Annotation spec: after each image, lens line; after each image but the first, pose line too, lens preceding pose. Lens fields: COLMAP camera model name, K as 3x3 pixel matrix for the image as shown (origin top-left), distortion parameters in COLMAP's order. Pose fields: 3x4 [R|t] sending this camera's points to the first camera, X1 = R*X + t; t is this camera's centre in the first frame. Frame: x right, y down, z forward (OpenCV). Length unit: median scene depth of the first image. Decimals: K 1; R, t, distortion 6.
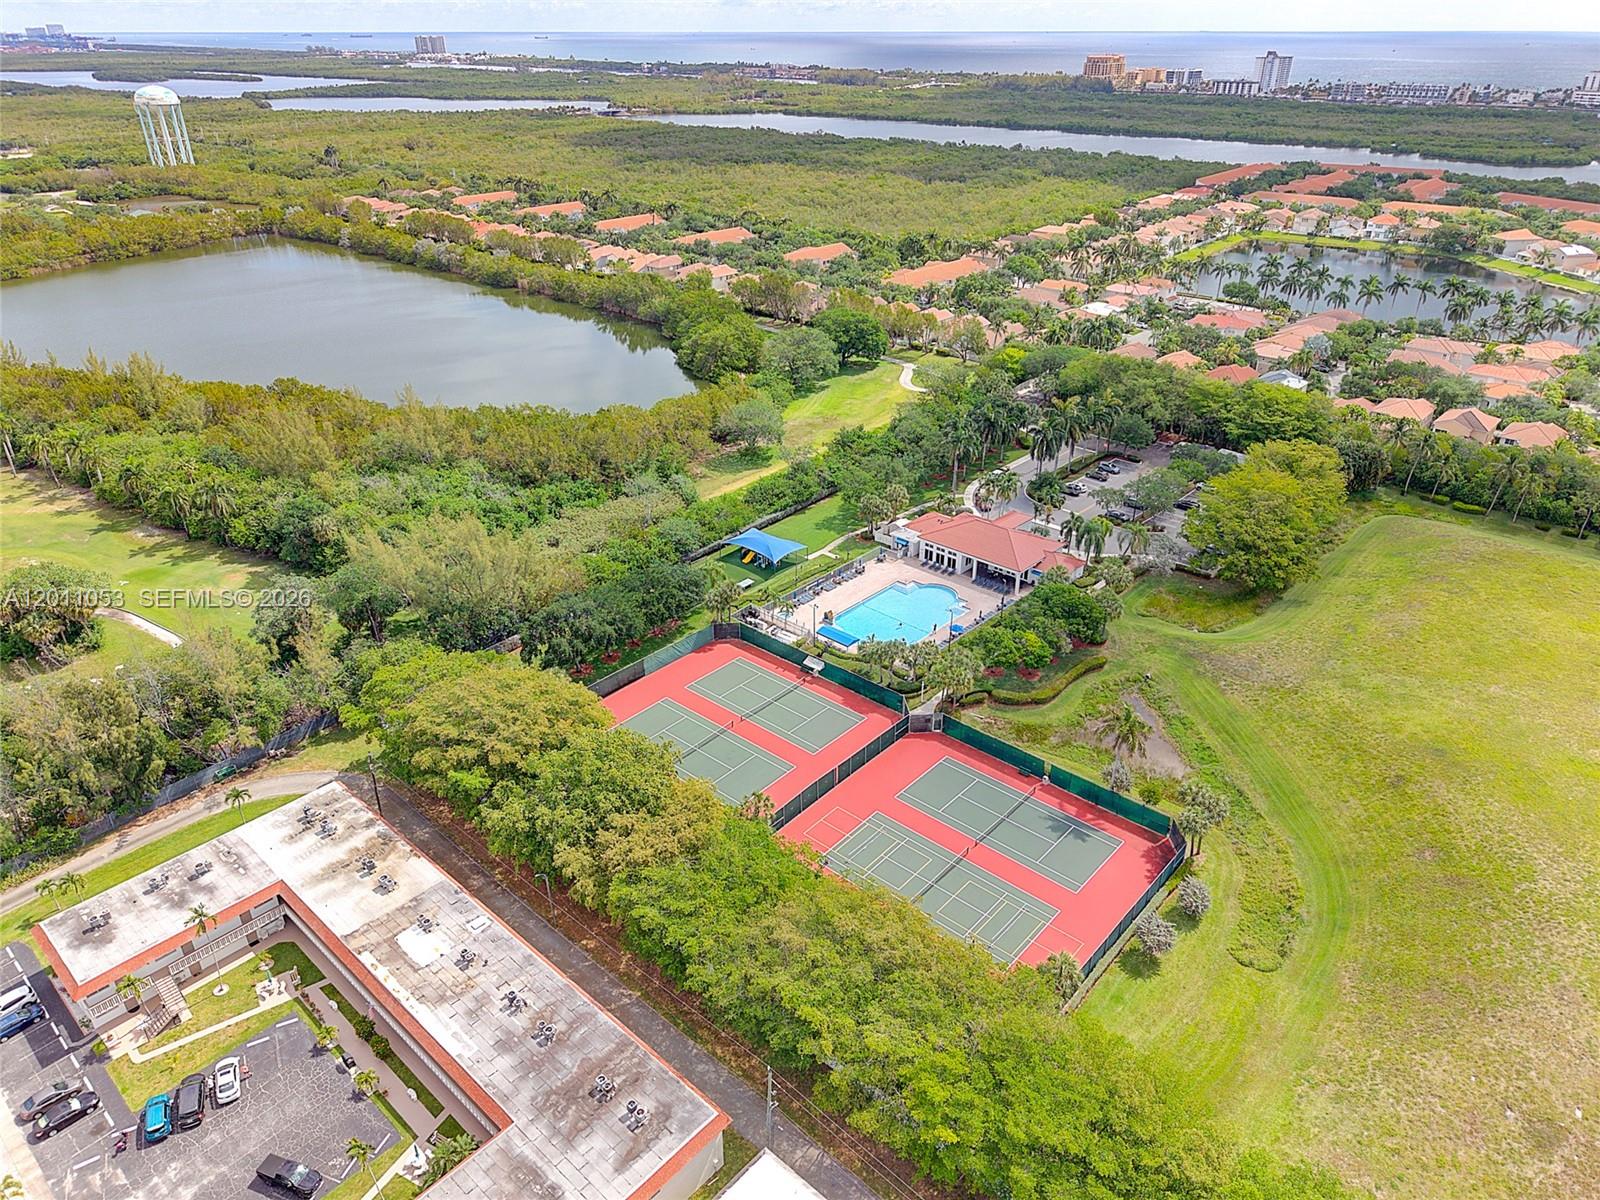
lens RADIAL K [[1078.7, 0, 800.0], [0, 1078.7, 600.0], [0, 0, 1]] dist [0.013224, -0.009344]
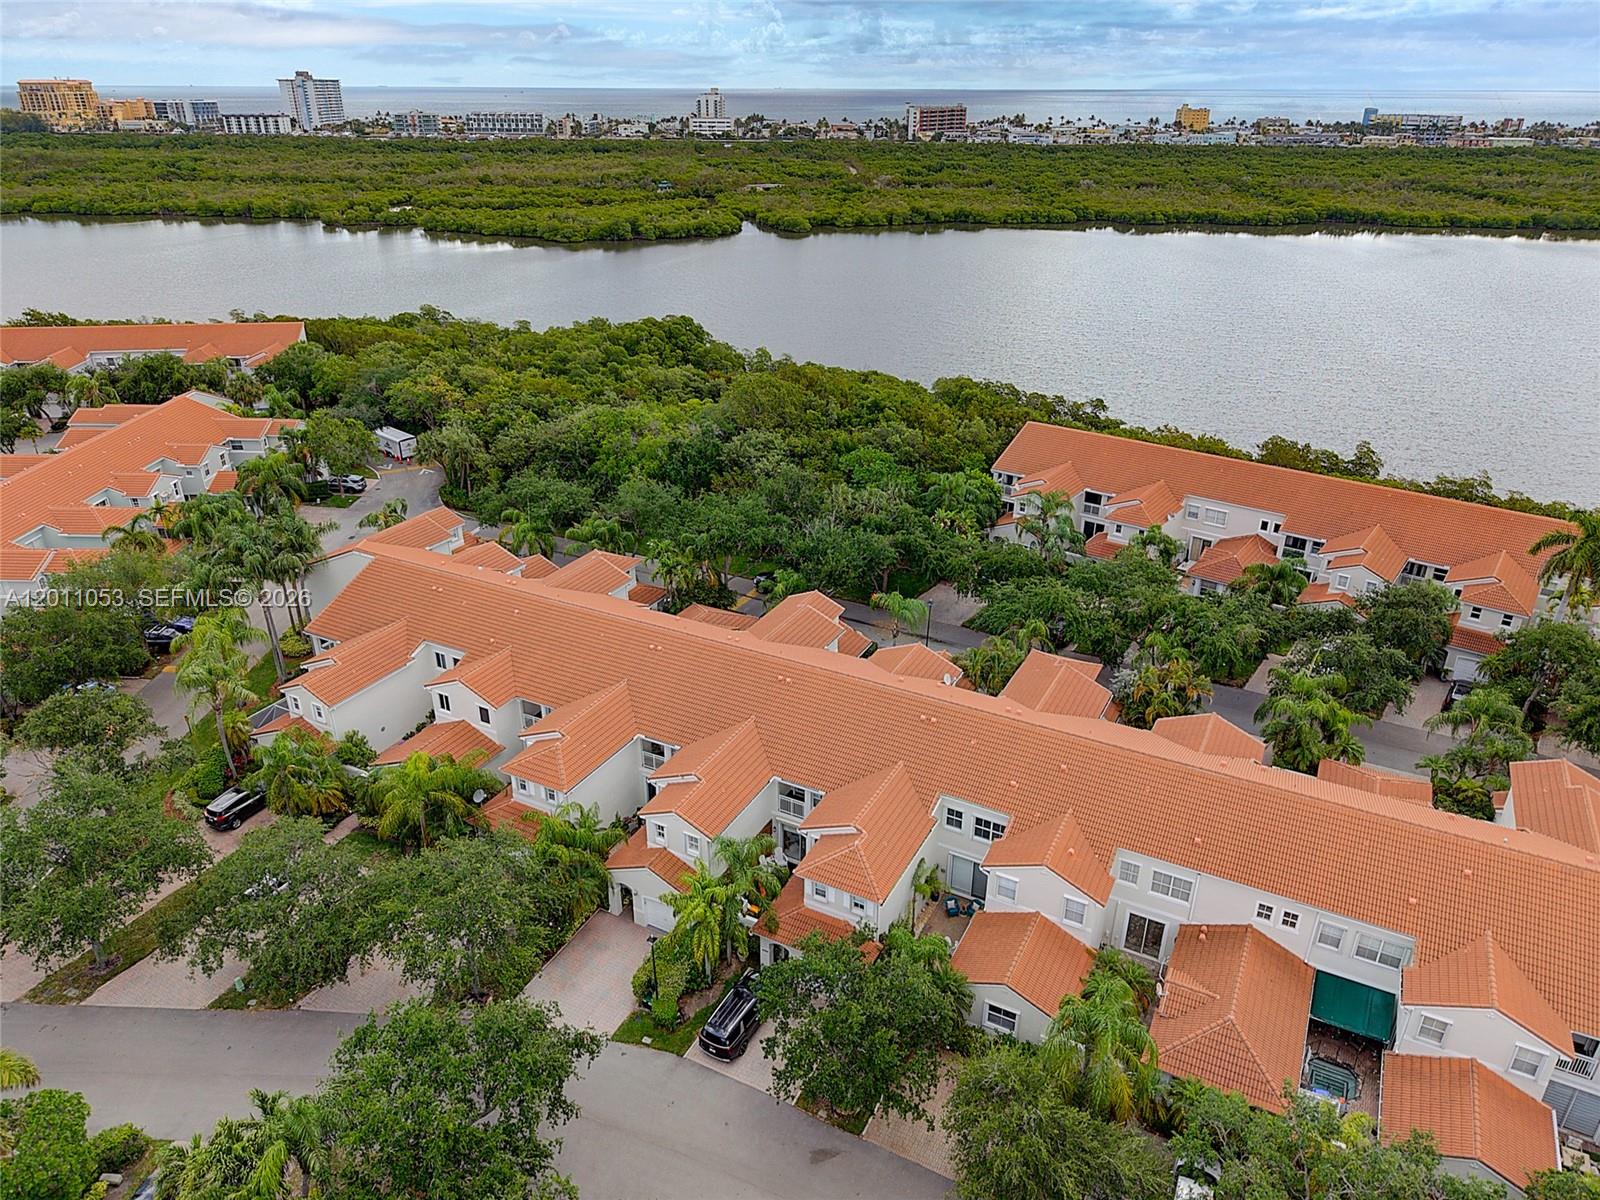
lens RADIAL K [[1078.7, 0, 800.0], [0, 1078.7, 600.0], [0, 0, 1]] dist [0.013224, -0.009344]
pose [[0.790924, -0.259930, 0.553963, 0.252856], [0.283123, 0.958014, 0.045288, -0.148896], [-0.542476, 0.121020, 0.831309, 0.347899]]
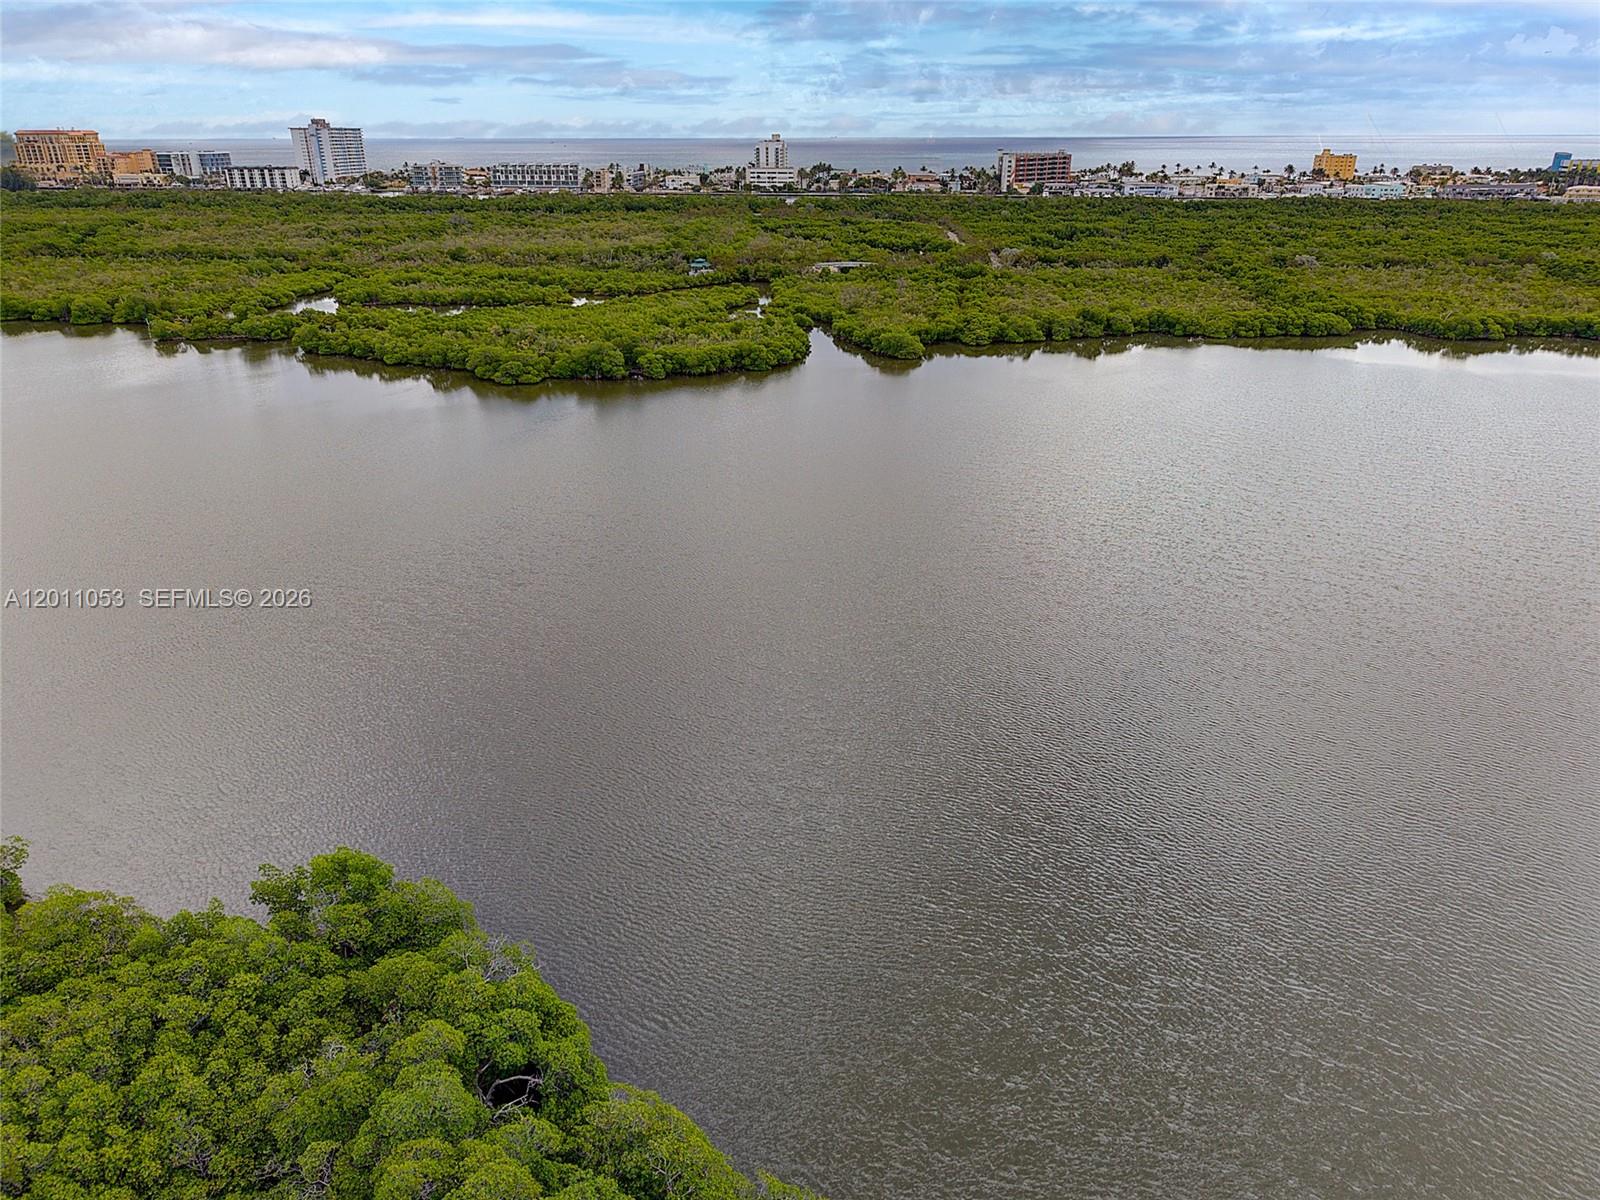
lens RADIAL K [[1078.7, 0, 800.0], [0, 1078.7, 600.0], [0, 0, 1]] dist [0.013224, -0.009344]
pose [[0.821719, -0.226728, 0.522850, 0.320328], [0.268632, 0.963233, -0.004490, -0.193738], [-0.502608, 0.144144, 0.852413, 0.436740]]
